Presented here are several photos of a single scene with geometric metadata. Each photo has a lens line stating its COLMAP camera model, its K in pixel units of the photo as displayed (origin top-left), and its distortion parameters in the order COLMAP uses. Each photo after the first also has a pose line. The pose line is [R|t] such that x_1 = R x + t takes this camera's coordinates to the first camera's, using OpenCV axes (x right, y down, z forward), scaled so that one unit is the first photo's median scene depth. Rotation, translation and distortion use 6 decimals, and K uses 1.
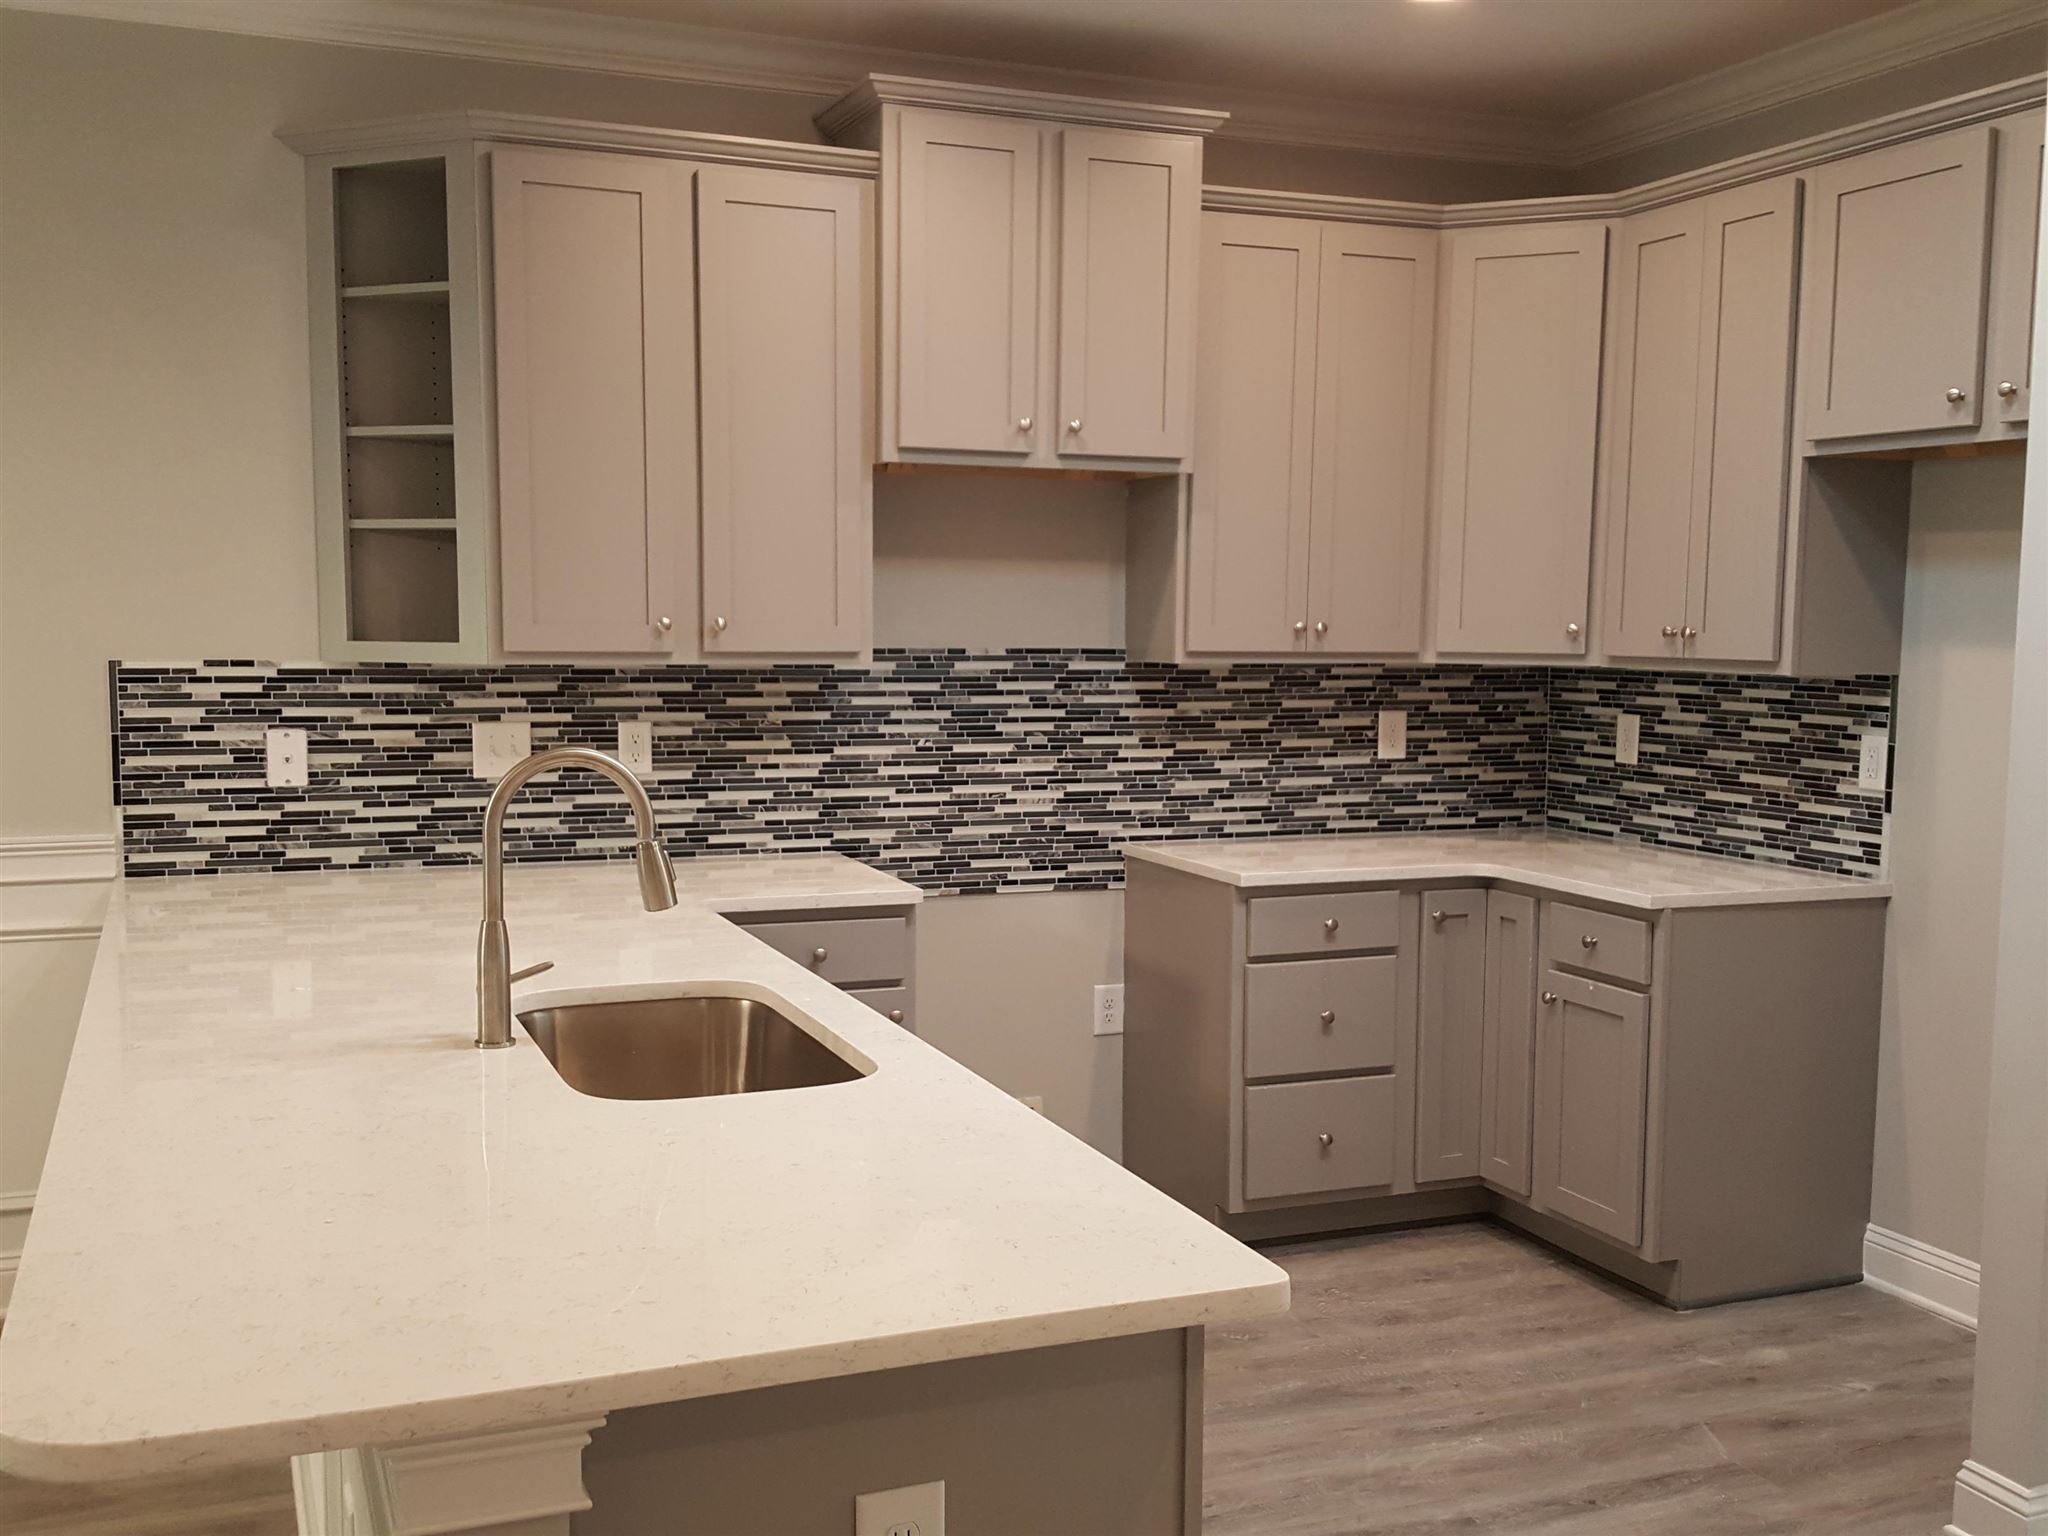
lens RADIAL K [[1968.3, 0, 1027.7], [0, 1968.3, 783.3], [0, 0, 1]] dist [0.181293, -0.317258]
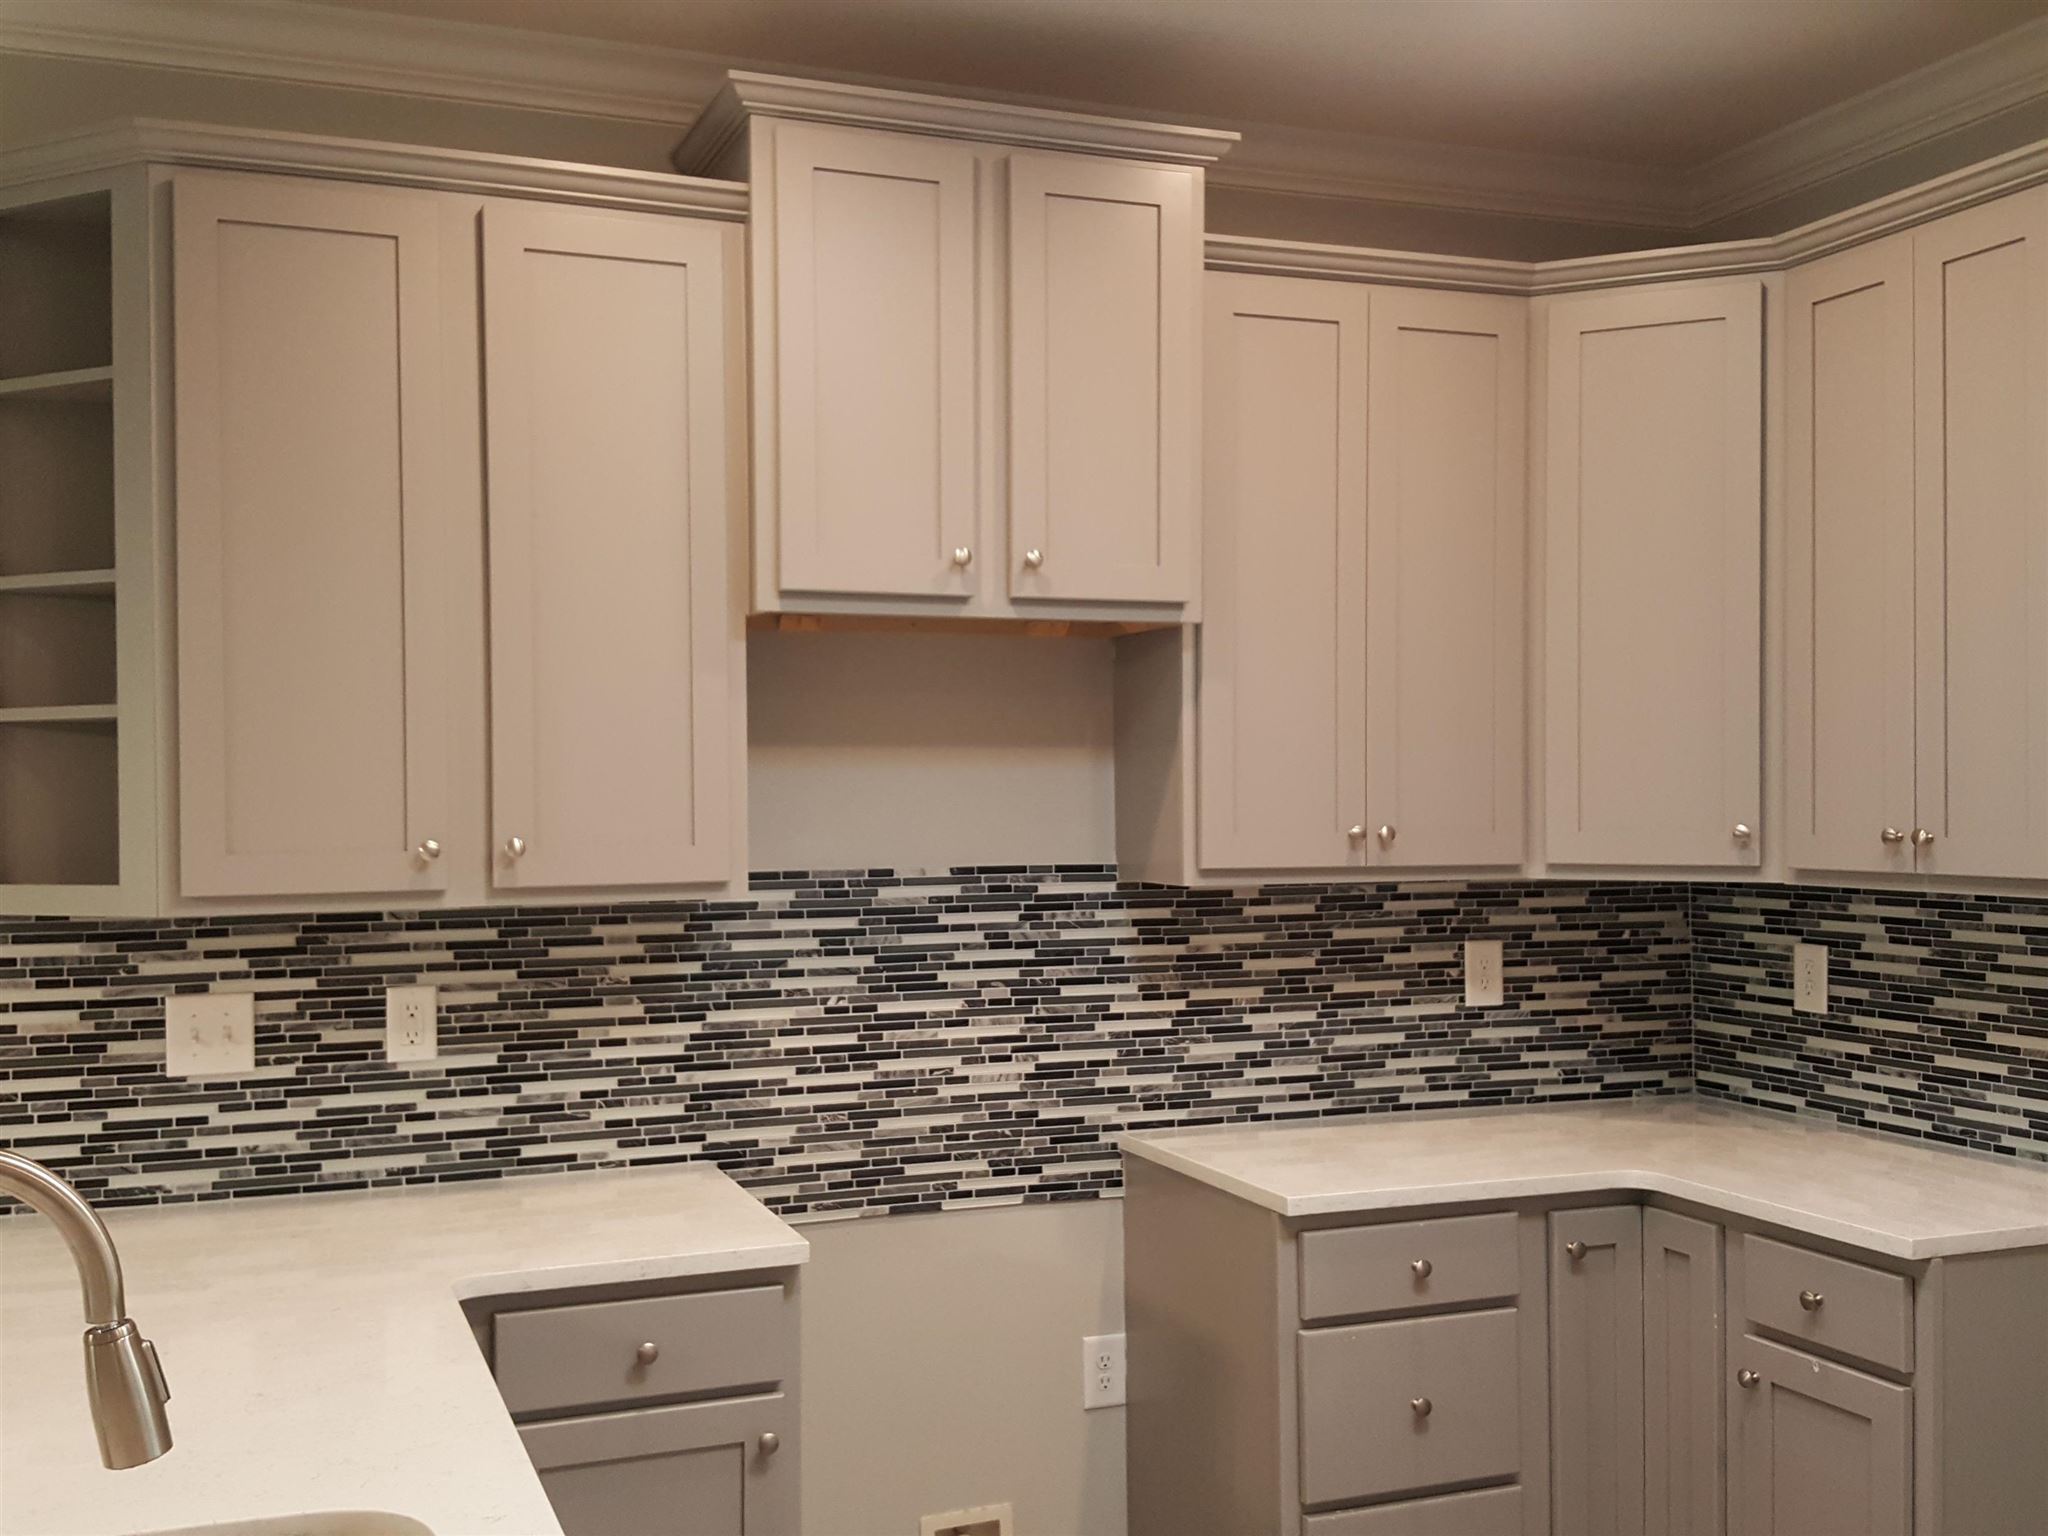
lens RADIAL K [[1979.6, 0, 1019.6], [0, 1979.6, 797.9], [0, 0, 1]] dist [0.197177, -0.416609]
pose [[0.999721, -0.016991, -0.016398, 0.027630], [0.015516, 0.996155, -0.086228, -0.031462], [0.017800, 0.085950, 0.996140, 0.279379]]
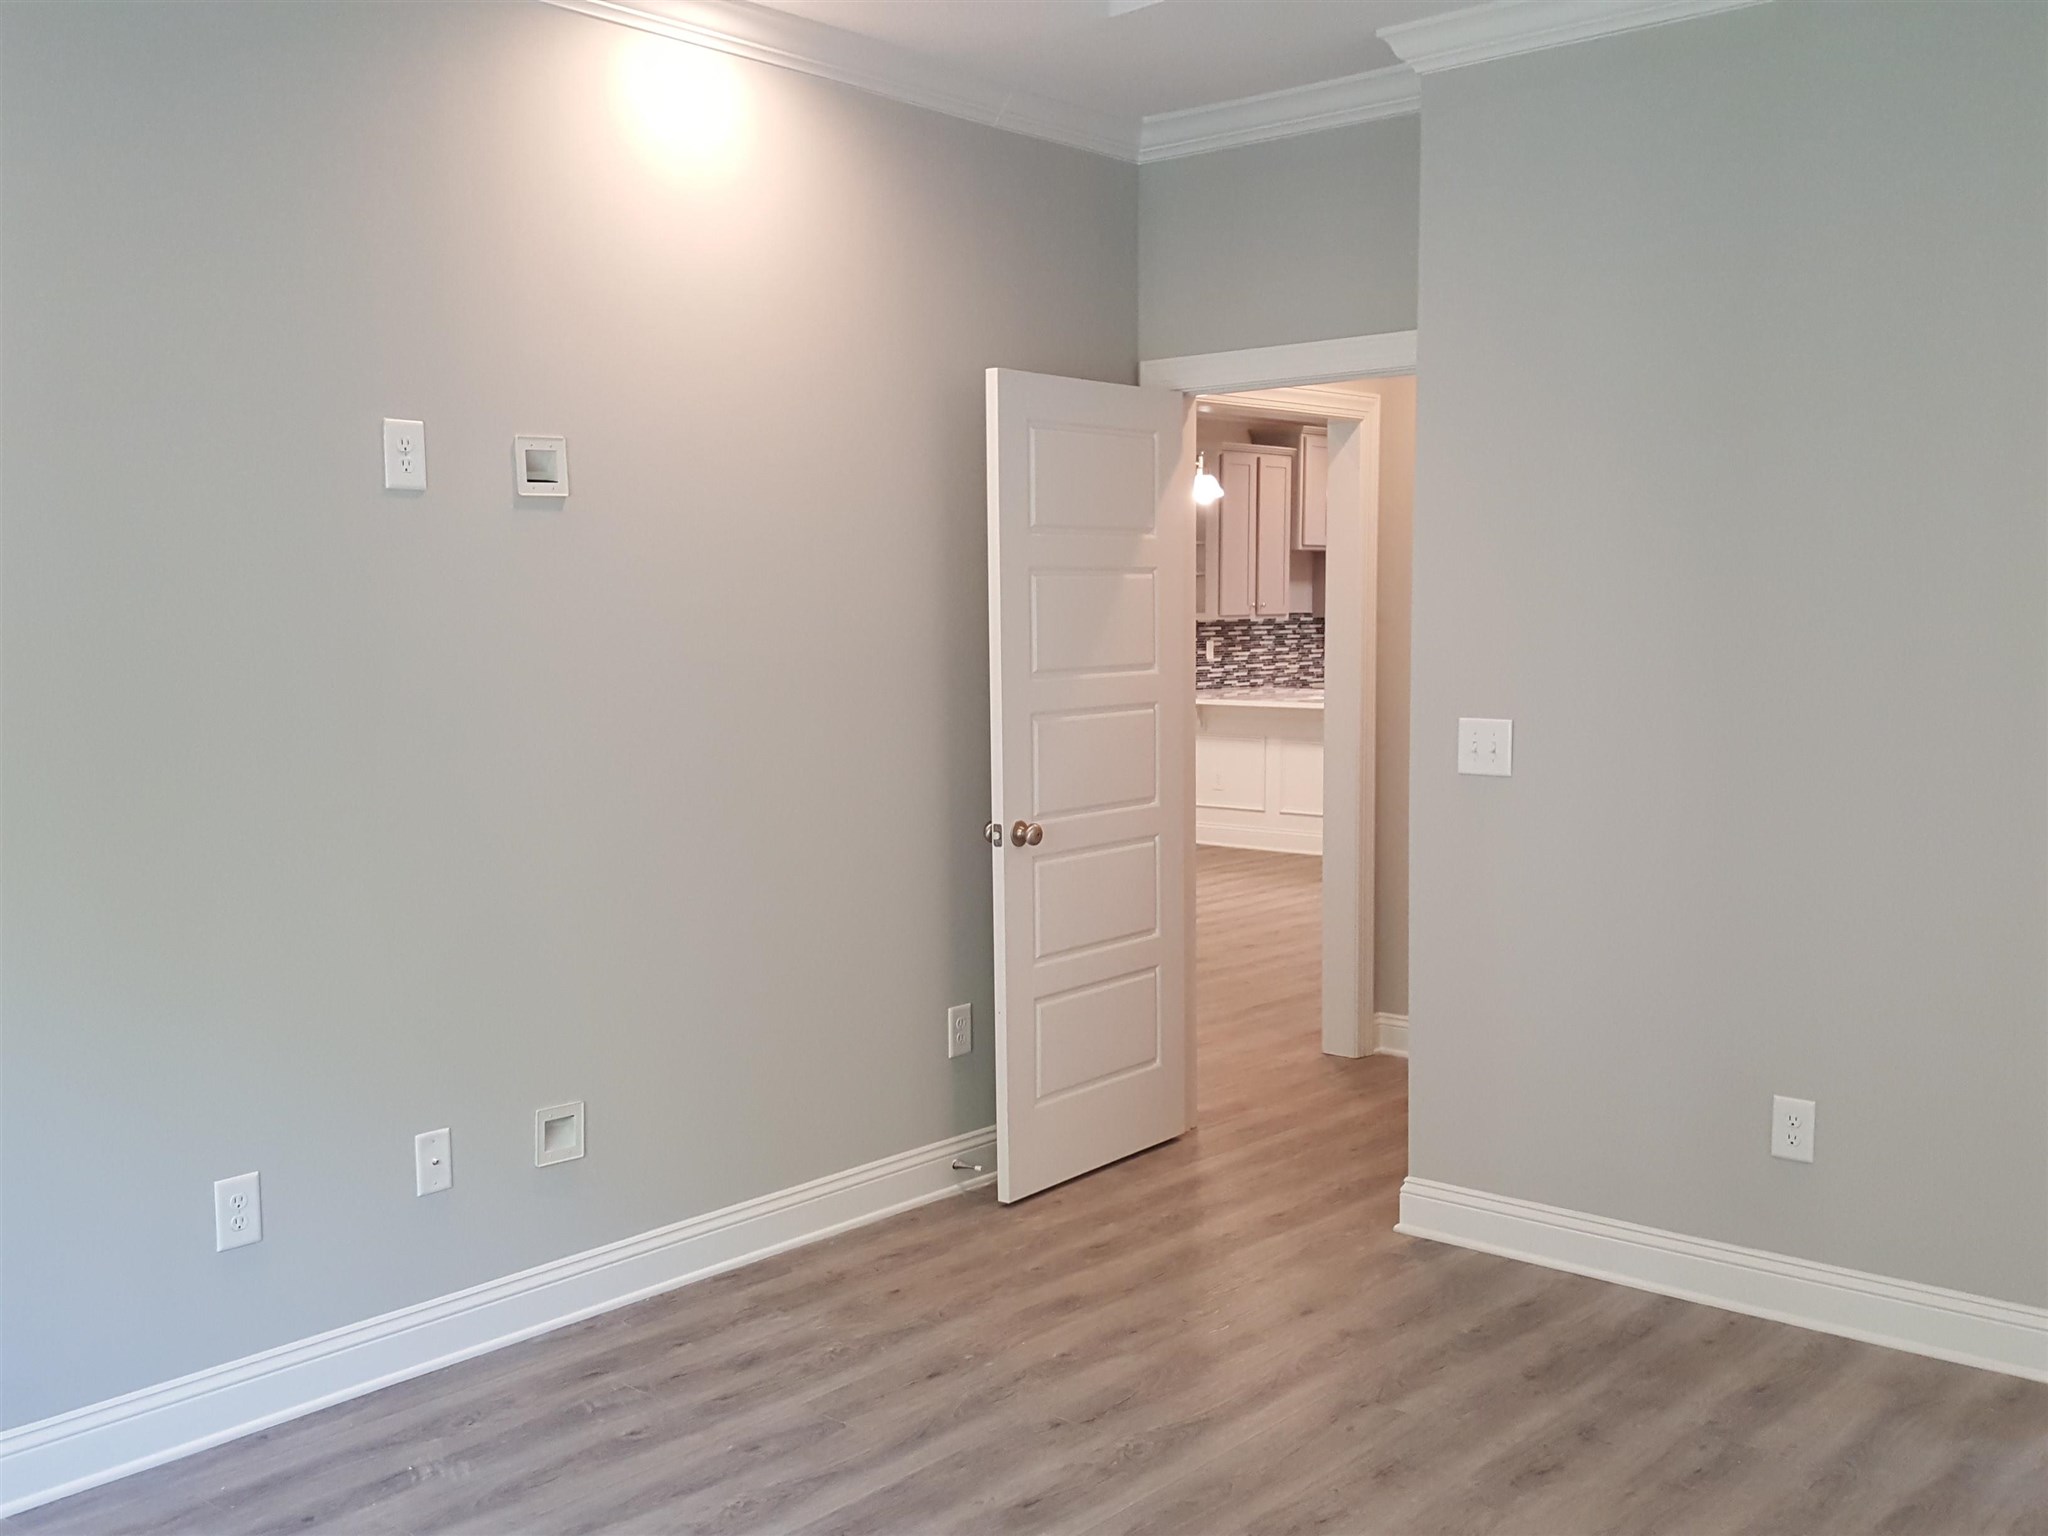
lens RADIAL K [[1968.3, 0, 1027.7], [0, 1968.3, 783.3], [0, 0, 1]] dist [0.181293, -0.317258]
pose [[0.890742, -0.059056, 0.450656, -1.649253], [0.058991, 0.998157, 0.014204, 0.112684], [-0.450665, 0.013933, 0.892585, -1.351096]]
